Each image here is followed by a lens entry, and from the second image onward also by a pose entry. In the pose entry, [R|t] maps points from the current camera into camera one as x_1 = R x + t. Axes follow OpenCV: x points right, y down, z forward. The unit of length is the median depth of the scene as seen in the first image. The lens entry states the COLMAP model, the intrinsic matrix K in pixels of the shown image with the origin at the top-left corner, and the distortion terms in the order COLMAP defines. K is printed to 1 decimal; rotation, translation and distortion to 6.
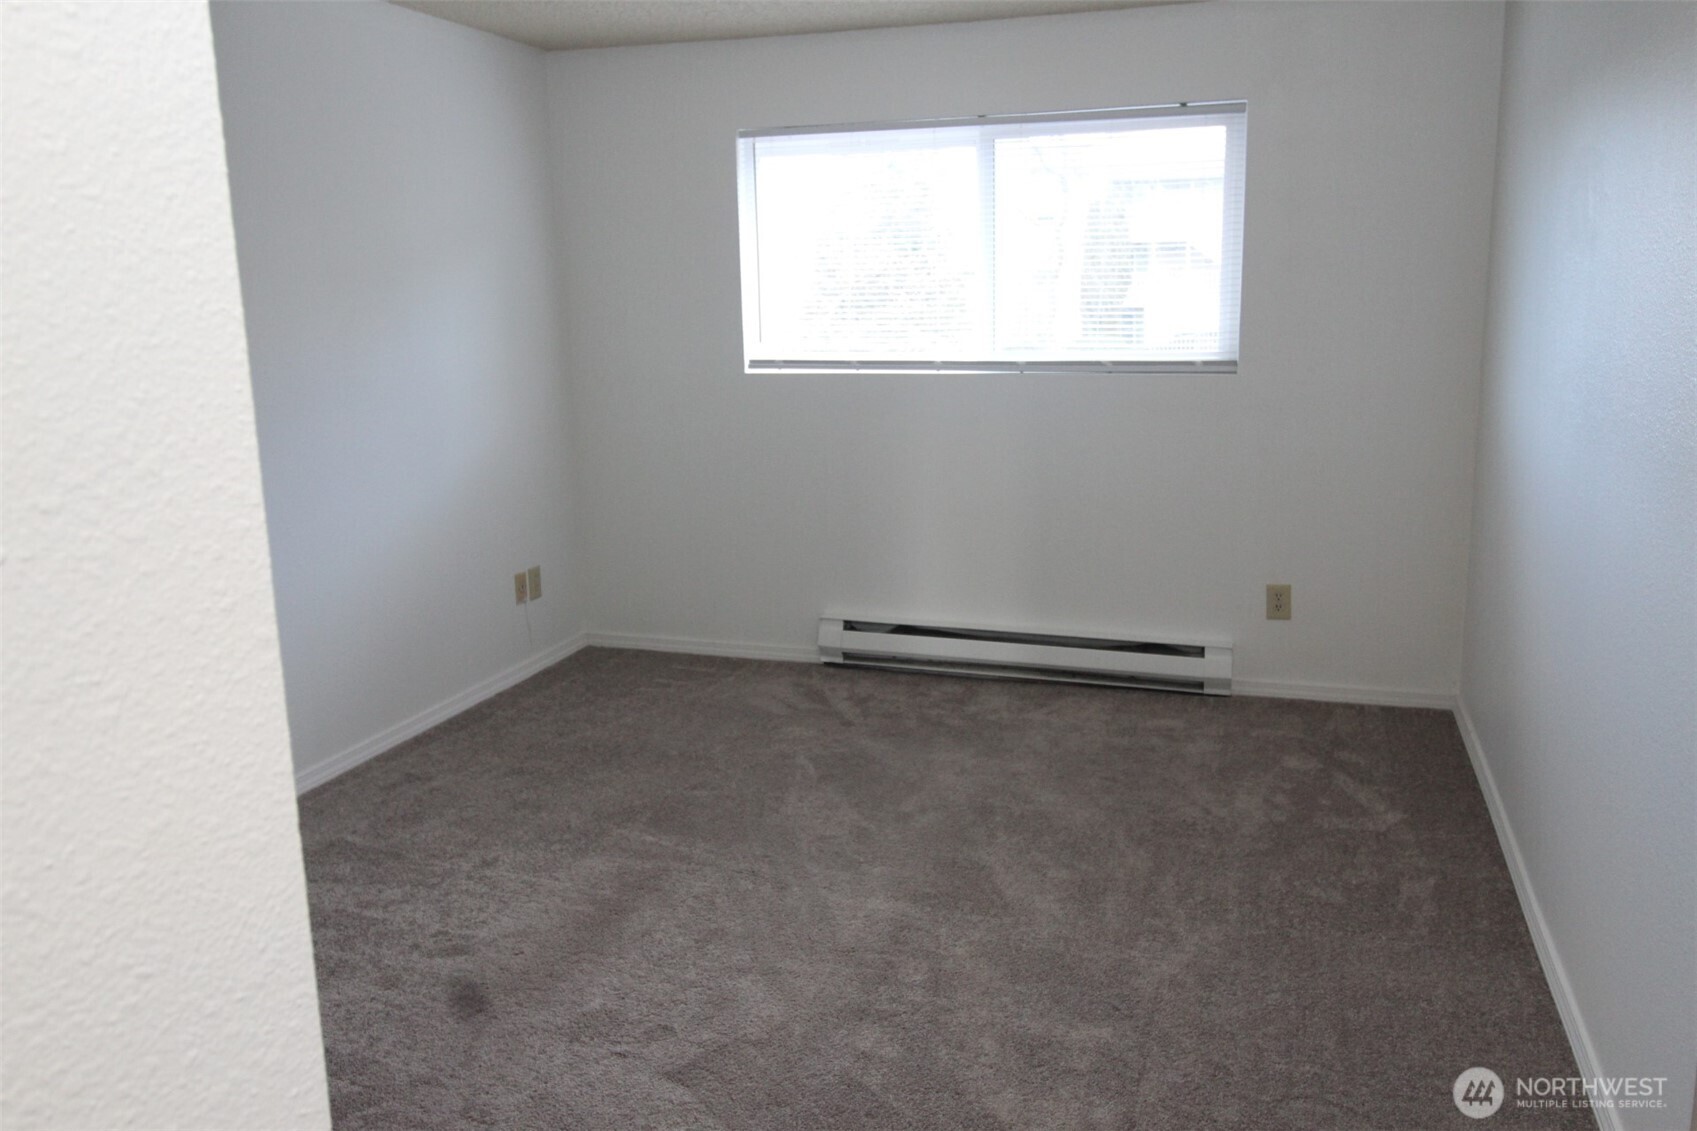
lens RADIAL K [[1351.3, 0, 847.6], [0, 1351.3, 561.5], [0, 0, 1]] dist [-0.009028, -0.000107]
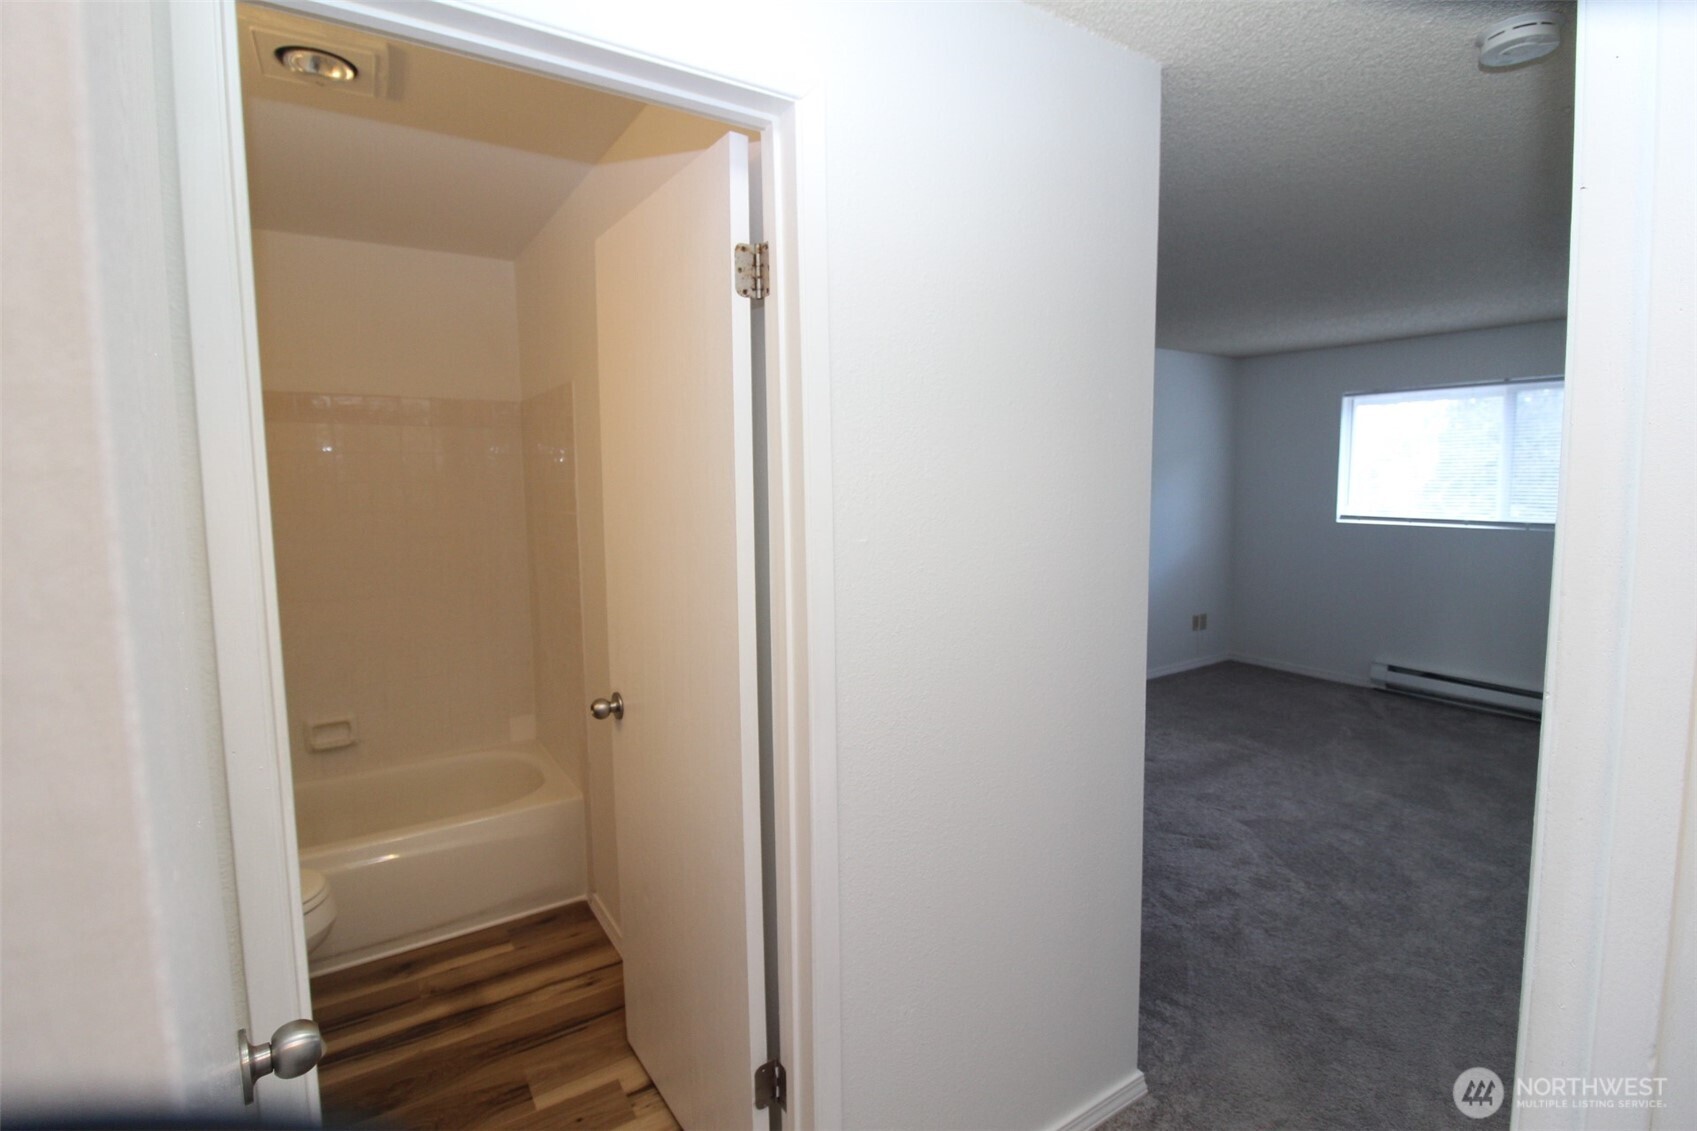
lens RADIAL K [[809.3, 0, 849.6], [0, 809.3, 557.7], [0, 0, 1]] dist [-0.006401, -0.001435]
pose [[0.792589, 0.074229, -0.605221, 0.080030], [-0.128195, 0.990664, -0.046380, 0.053023], [0.596127, 0.114347, 0.794706, -0.309725]]
